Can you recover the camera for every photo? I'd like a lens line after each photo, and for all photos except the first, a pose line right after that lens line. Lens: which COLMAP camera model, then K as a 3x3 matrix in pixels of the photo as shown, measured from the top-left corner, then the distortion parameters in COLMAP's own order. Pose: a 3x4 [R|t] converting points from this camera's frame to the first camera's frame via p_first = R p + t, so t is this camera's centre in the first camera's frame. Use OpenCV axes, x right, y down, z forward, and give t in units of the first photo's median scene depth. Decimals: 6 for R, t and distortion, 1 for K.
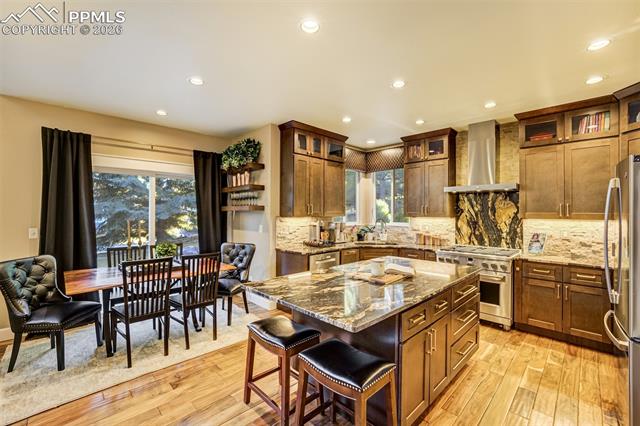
lens RADIAL K [[282.5, 0, 321.7], [0, 282.5, 212.2], [0, 0, 1]] dist [0.016101, 0.000093]
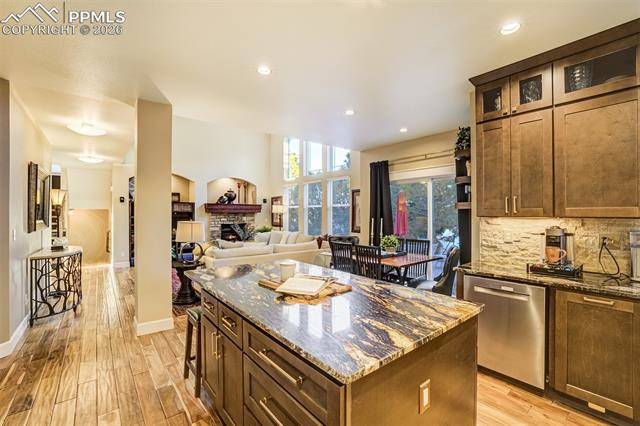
lens RADIAL K [[282.5, 0, 321.7], [0, 282.5, 212.2], [0, 0, 1]] dist [0.016101, 0.000093]
pose [[-0.097234, -0.000050, -0.995262, 0.611389], [0.004275, 0.999991, -0.000468, 0.004004], [0.995252, -0.004300, -0.097233, 0.673187]]
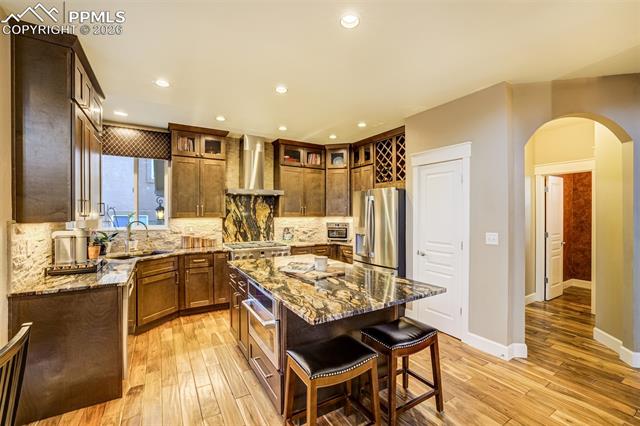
lens RADIAL K [[271.5, 0, 320.0], [0, 271.5, 211.3], [0, 0, 1]] dist [-0.030907, 0.000408]
pose [[0.255917, 0.004277, 0.966689, -0.427382], [0.000094, 0.999990, -0.004450, 0.000018], [-0.966699, 0.001230, 0.255914, 0.422875]]
